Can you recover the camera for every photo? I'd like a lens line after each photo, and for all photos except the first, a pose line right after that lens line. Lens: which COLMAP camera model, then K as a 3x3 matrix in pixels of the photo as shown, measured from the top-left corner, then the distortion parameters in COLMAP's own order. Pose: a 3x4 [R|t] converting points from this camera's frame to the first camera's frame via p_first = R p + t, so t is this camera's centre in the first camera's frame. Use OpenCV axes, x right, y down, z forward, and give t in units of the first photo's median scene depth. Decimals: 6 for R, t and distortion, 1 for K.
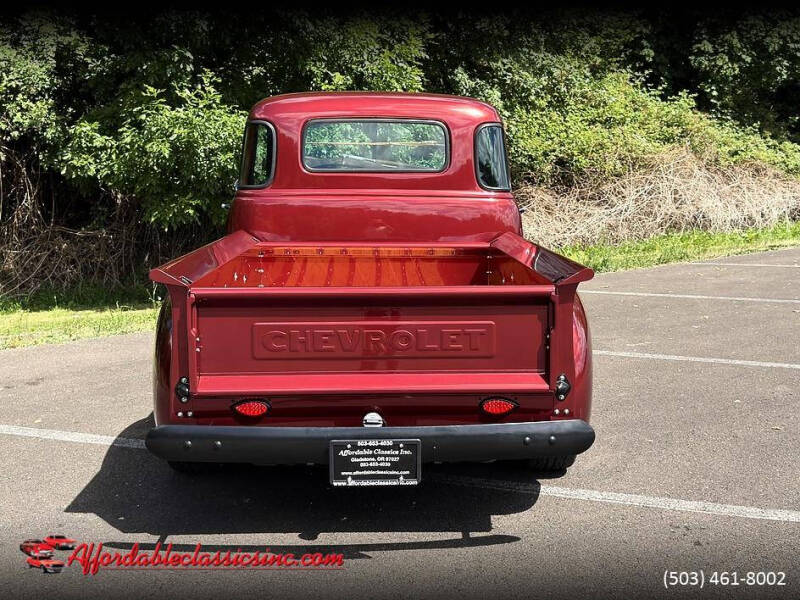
lens RADIAL K [[938.0, 0, 400.0], [0, 938.0, 300.0], [0, 0, 1]] dist [0.133499, 0.006400]
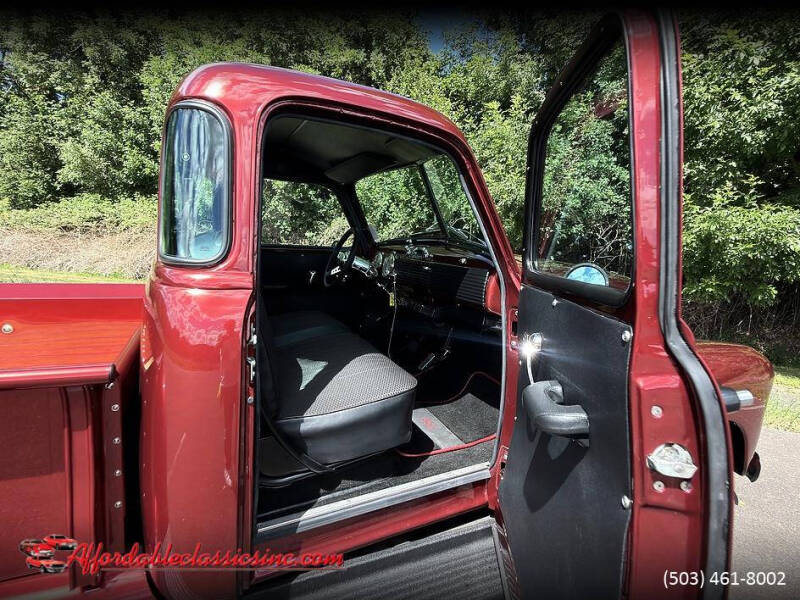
lens RADIAL K [[421.6, 0, 399.5], [0, 421.6, 302.7], [0, 0, 1]] dist [0.000748, -0.001210]
pose [[0.397422, 0.155210, -0.904415, 0.414773], [-0.179272, 0.979733, 0.089360, -0.188471], [0.899954, 0.126623, 0.417192, 1.399972]]
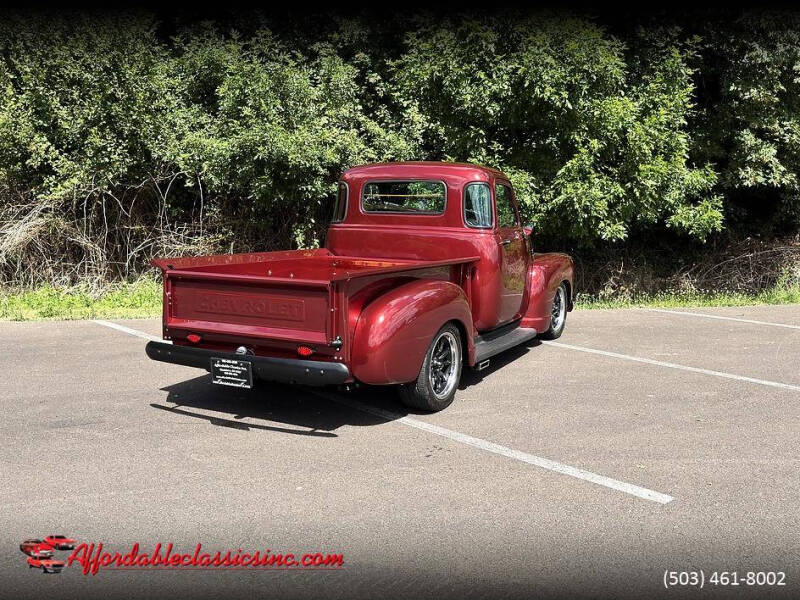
lens RADIAL K [[741.9, 0, 400.0], [0, 741.9, 300.0], [0, 0, 1]] dist [0.185926, -0.406119]
pose [[0.876613, 0.074584, -0.475380, 0.736634], [-0.085369, 0.996349, -0.001102, 0.007631], [0.473562, 0.041548, 0.879780, -0.081695]]
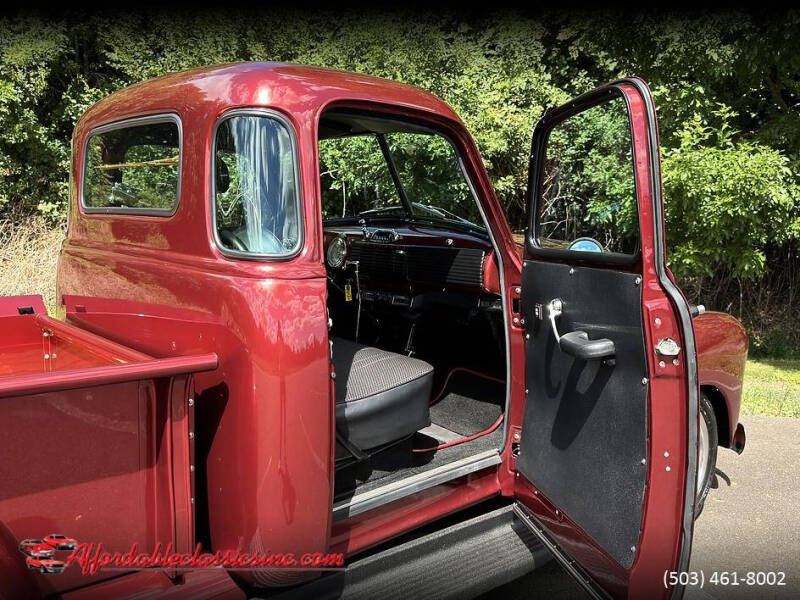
lens RADIAL K [[741.9, 0, 400.0], [0, 741.9, 300.0], [0, 0, 1]] dist [0.185926, -0.406119]
pose [[0.632127, 0.097147, -0.768751, 0.565036], [-0.116454, 0.992752, 0.029696, -0.164426], [0.766064, 0.070753, 0.638859, 1.150092]]
